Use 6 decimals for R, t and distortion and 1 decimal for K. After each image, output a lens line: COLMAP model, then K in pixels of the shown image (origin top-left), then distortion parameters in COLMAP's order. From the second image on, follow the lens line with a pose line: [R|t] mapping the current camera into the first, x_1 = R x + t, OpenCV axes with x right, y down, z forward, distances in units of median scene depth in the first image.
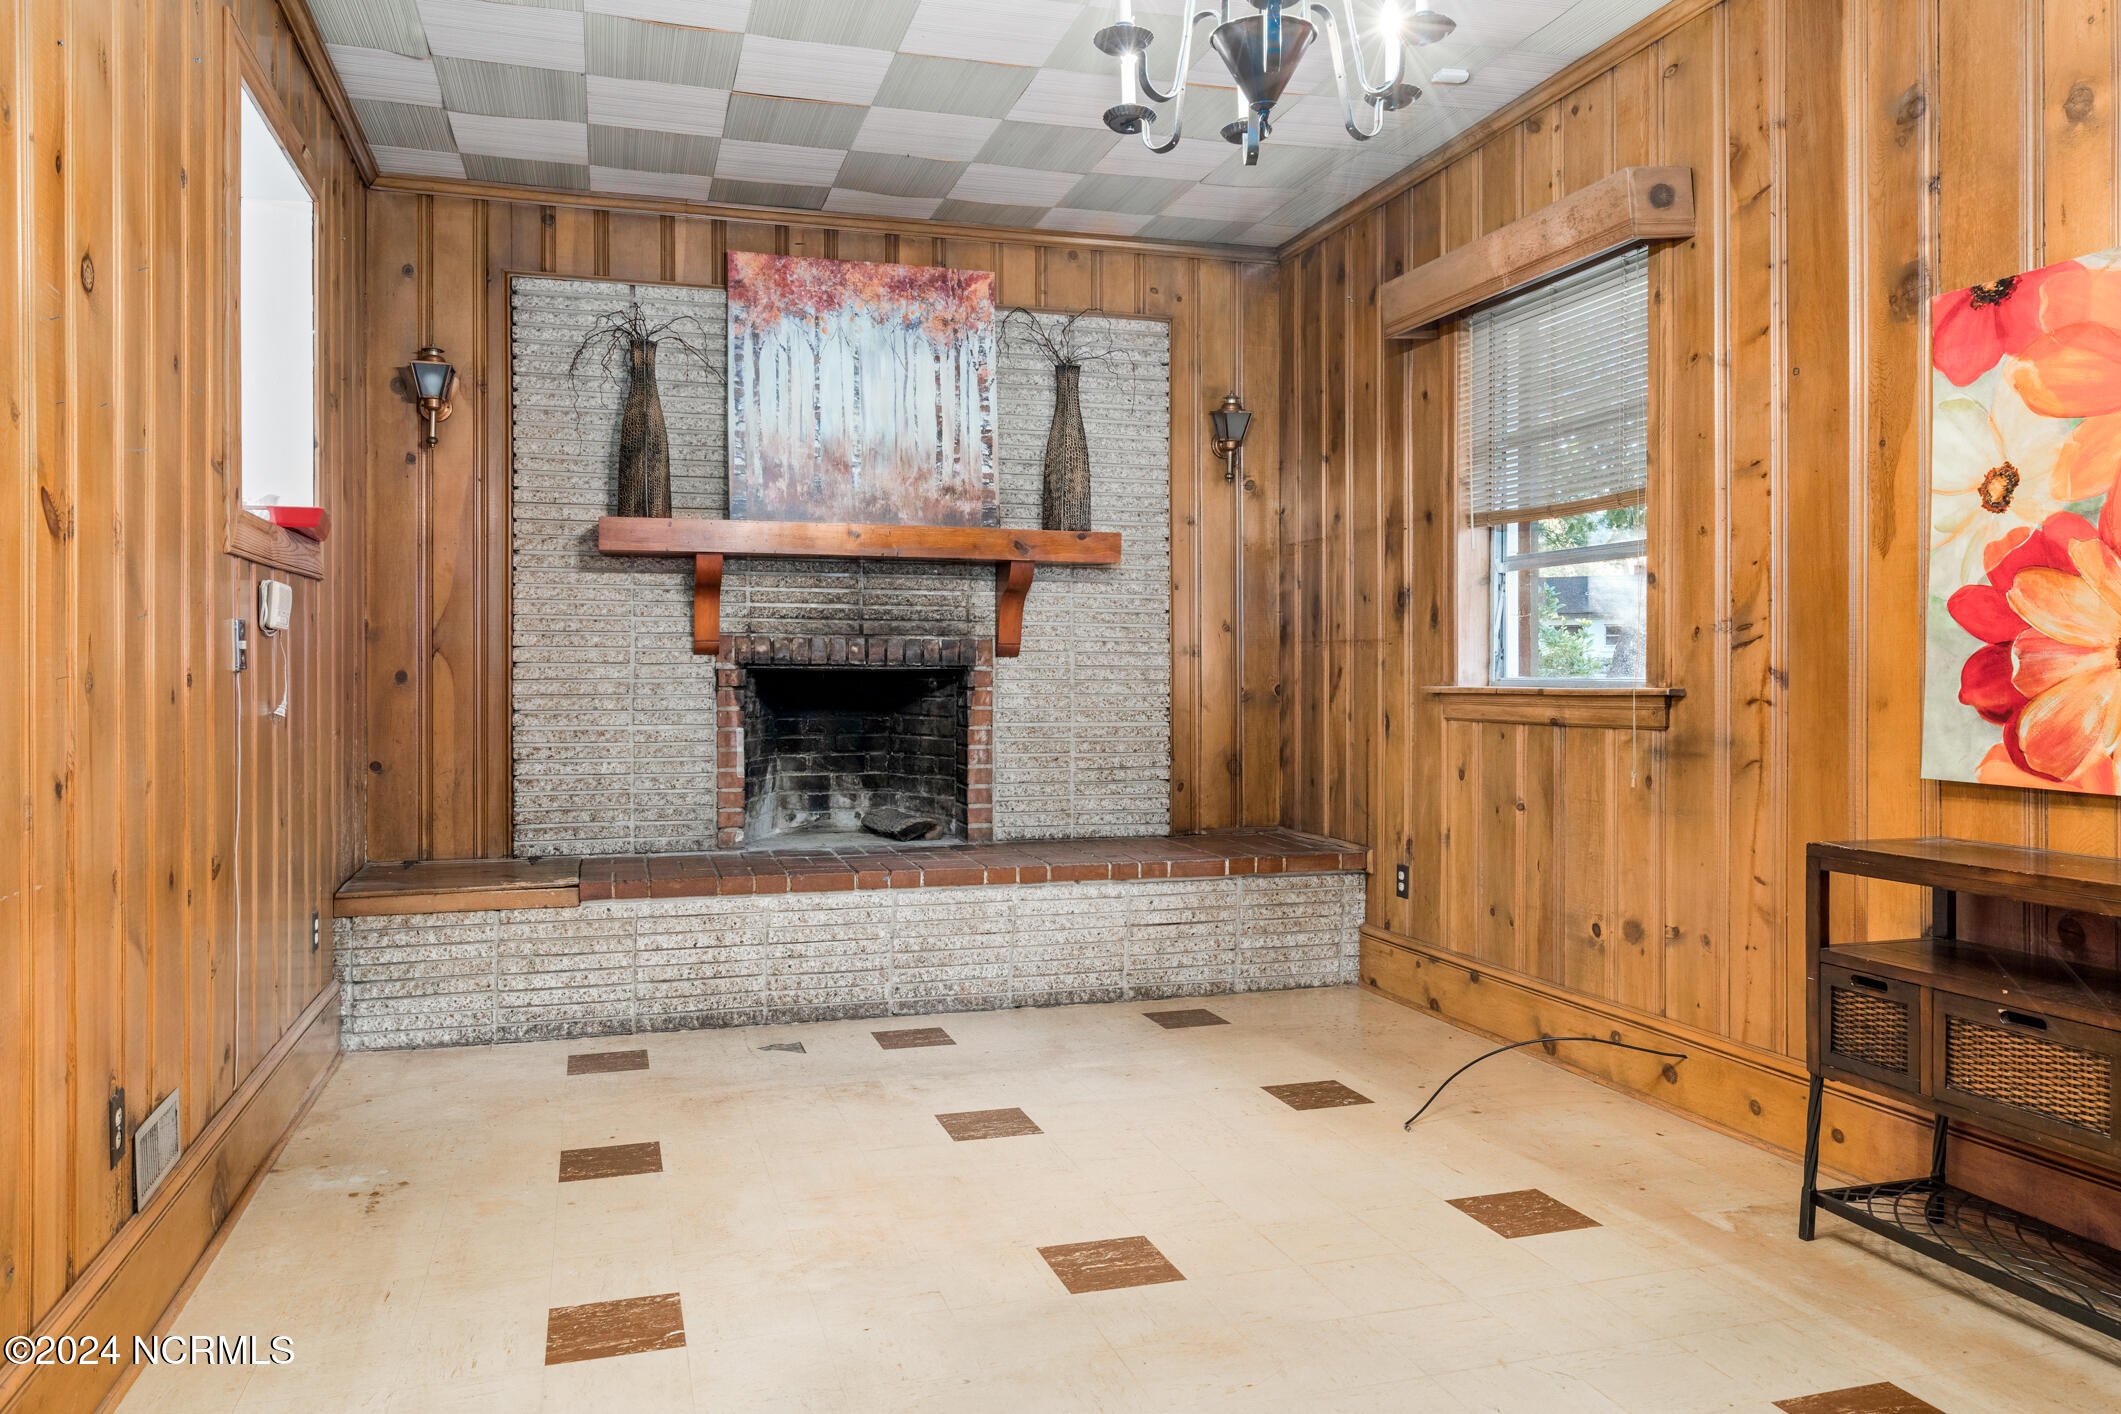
lens RADIAL K [[1600.3, 0, 1064.3], [0, 1600.3, 699.0], [0, 0, 1]] dist [0.002867, 0.007609]
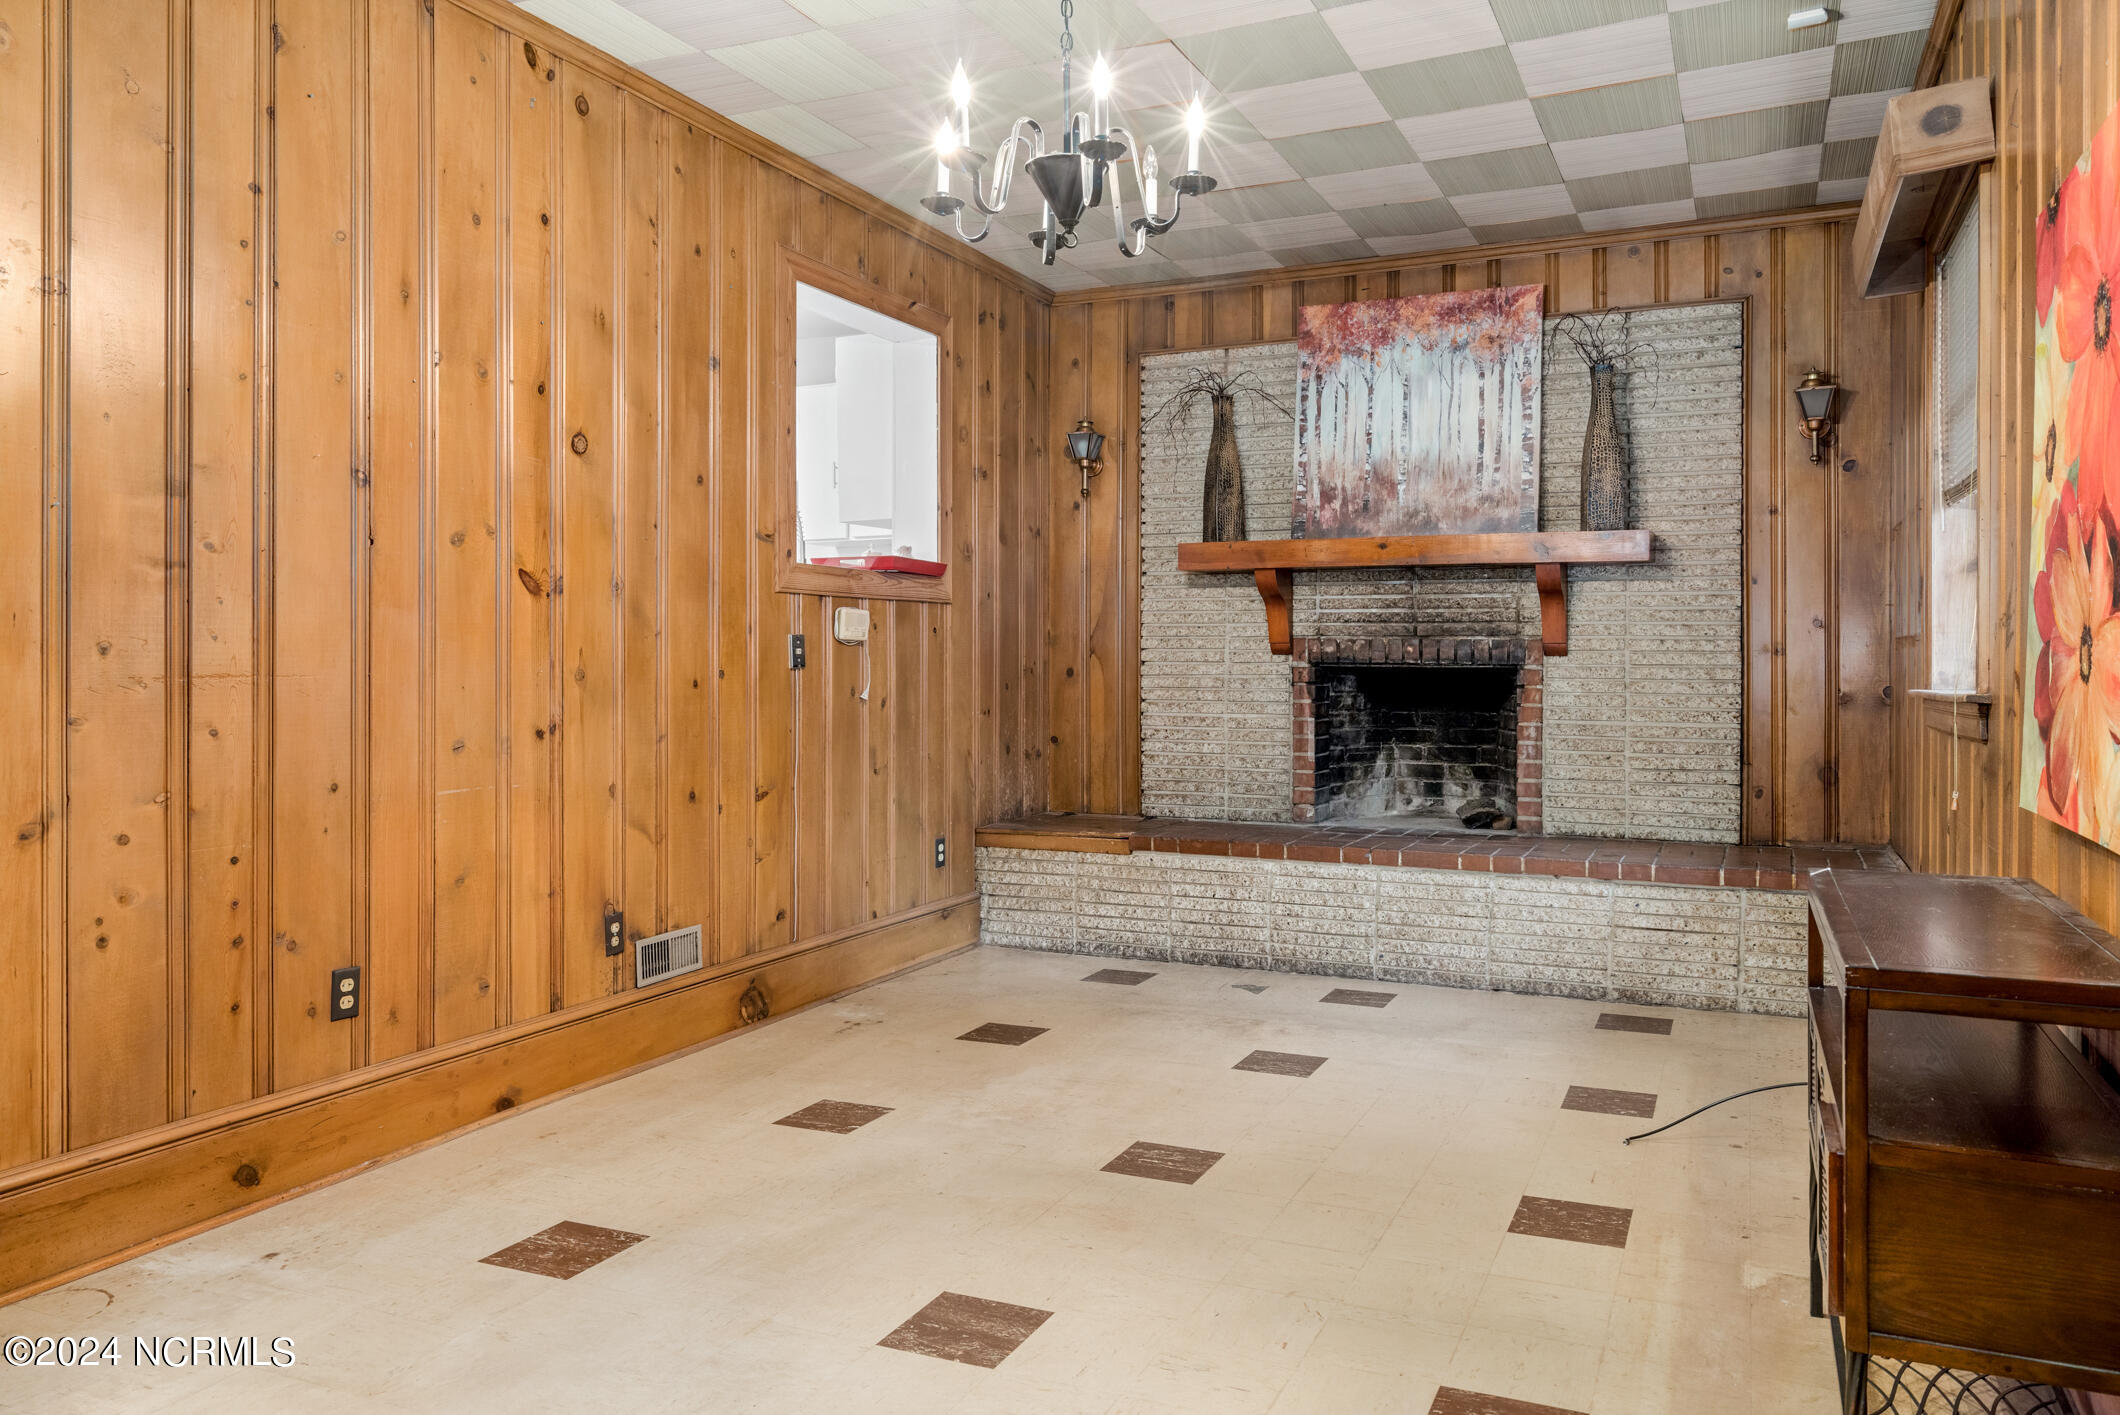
lens RADIAL K [[1599.5, 0, 1067.2], [0, 1599.5, 697.5], [0, 0, 1]] dist [0.002867, 0.007609]
pose [[0.726327, 0.016102, -0.687161, 0.478903], [-0.014398, 0.999863, 0.008210, -0.003891], [0.687199, 0.003931, 0.726459, 0.043056]]
